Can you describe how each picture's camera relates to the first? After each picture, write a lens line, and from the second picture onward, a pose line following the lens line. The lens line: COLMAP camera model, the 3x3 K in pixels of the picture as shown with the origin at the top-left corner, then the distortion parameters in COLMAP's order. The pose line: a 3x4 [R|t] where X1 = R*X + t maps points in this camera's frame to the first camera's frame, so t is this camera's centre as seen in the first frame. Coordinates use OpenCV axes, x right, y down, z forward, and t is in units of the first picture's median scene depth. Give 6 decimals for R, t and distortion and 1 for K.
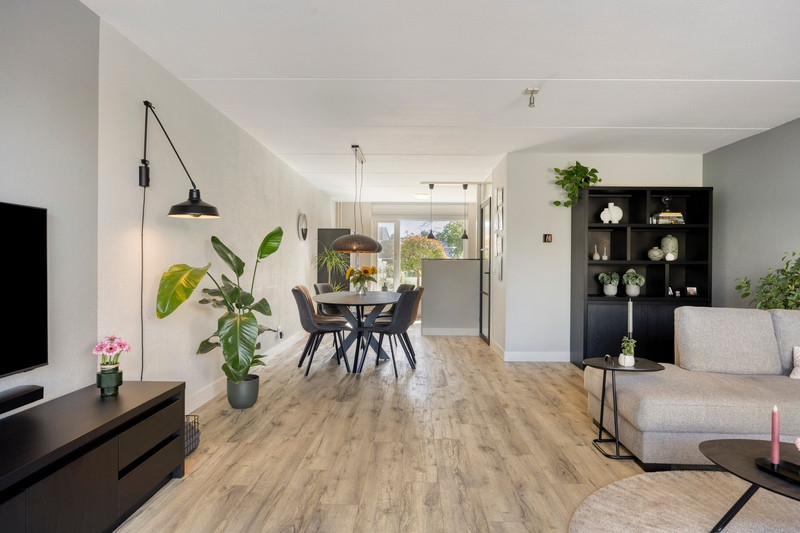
lens RADIAL K [[478.9, 0, 397.7], [0, 478.9, 265.1], [0, 0, 1]] dist [-0.009884, -0.000887]
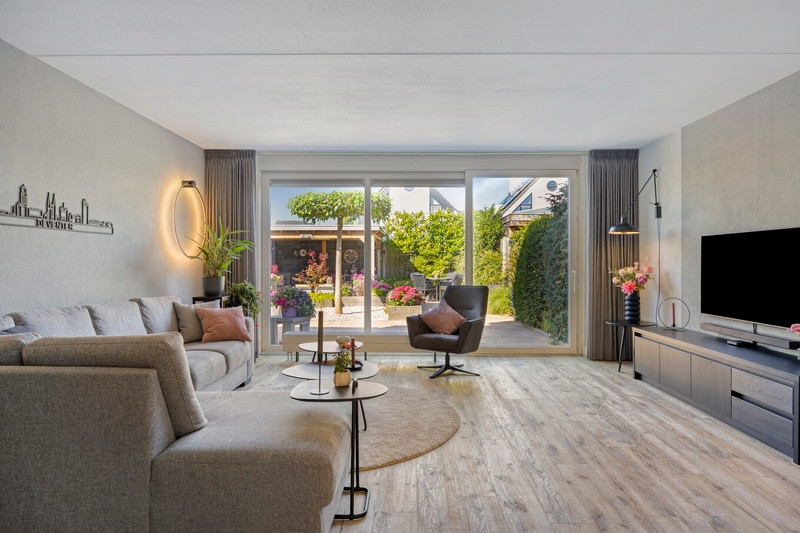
lens RADIAL K [[478.9, 0, 402.9], [0, 478.9, 264.4], [0, 0, 1]] dist [-0.009884, -0.000887]
pose [[-0.999849, -0.007575, -0.015650, 0.222985], [-0.007749, 0.999908, 0.011128, -0.002048], [0.015564, 0.011248, -0.999816, 1.030666]]
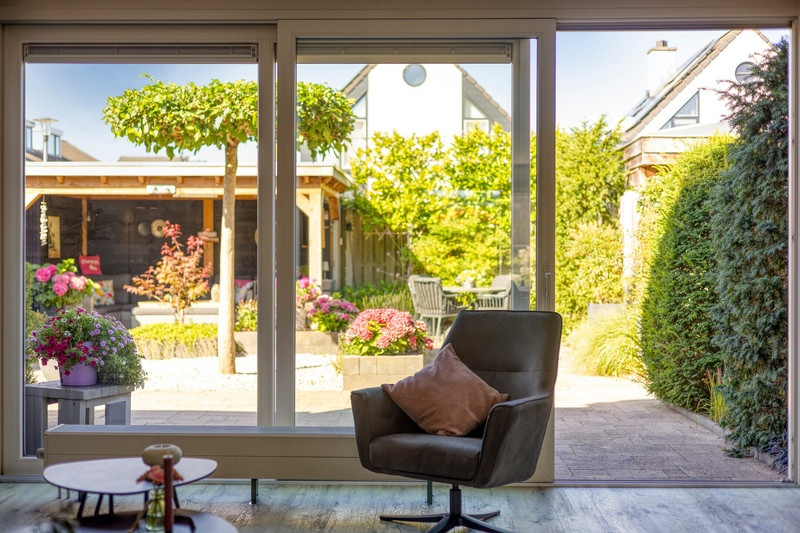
lens RADIAL K [[1082.1, 0, 396.2], [0, 1082.1, 258.6], [0, 0, 1]] dist [0.021366, 0.000000]
pose [[-0.999963, -0.008415, -0.002003, 0.170657], [-0.008442, 0.999866, 0.014013, -0.001898], [0.001885, 0.014029, -0.999900, 0.926846]]
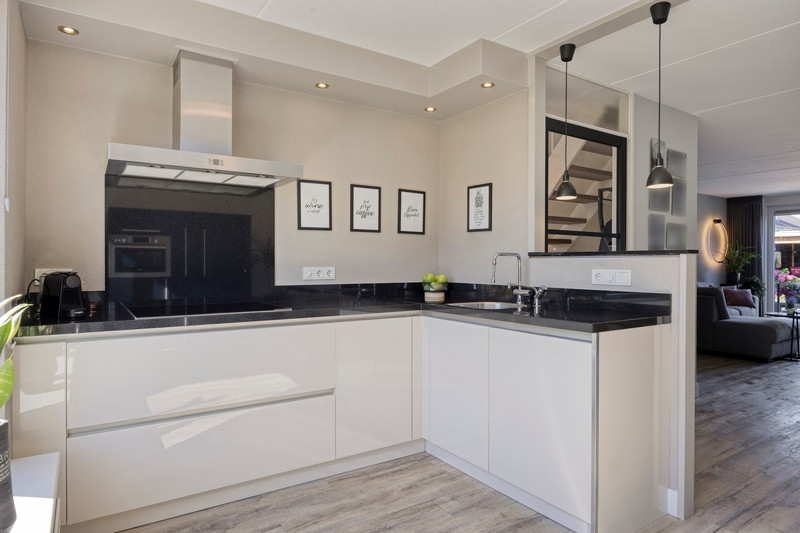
lens RADIAL K [[478.9, 0, 403.7], [0, 478.9, 264.1], [0, 0, 1]] dist [-0.009884, -0.000887]
pose [[-0.571426, -0.007995, 0.820615, -0.111037], [0.000133, 0.999952, 0.009834, -0.012216], [-0.820654, 0.005729, -0.571397, 1.934434]]
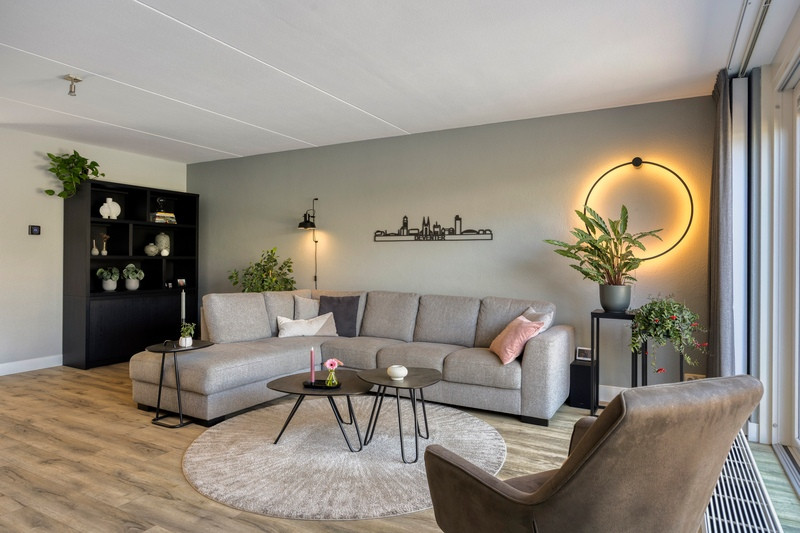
lens RADIAL K [[478.9, 0, 405.8], [0, 478.9, 262.4], [0, 0, 1]] dist [-0.009884, -0.000887]
pose [[0.468145, -0.009675, 0.883599, -0.183197], [0.002441, 0.999950, 0.009656, -0.004638], [-0.883648, -0.002363, 0.468145, -0.021780]]
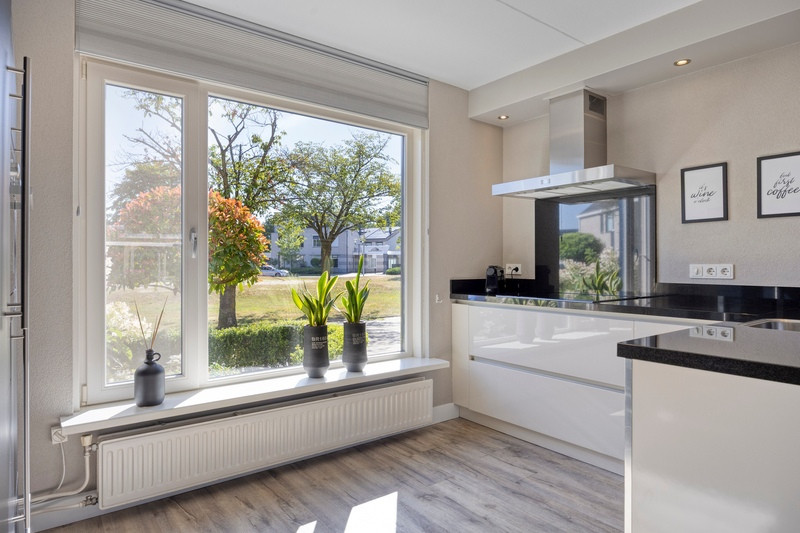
lens RADIAL K [[478.9, 0, 400.4], [0, 478.9, 258.6], [0, 0, 1]] dist [-0.009884, -0.000887]
pose [[0.779604, -0.006663, 0.626237, -0.143477], [0.011787, 0.999922, -0.004035, -0.010445], [-0.626161, 0.010527, 0.779622, 1.481991]]
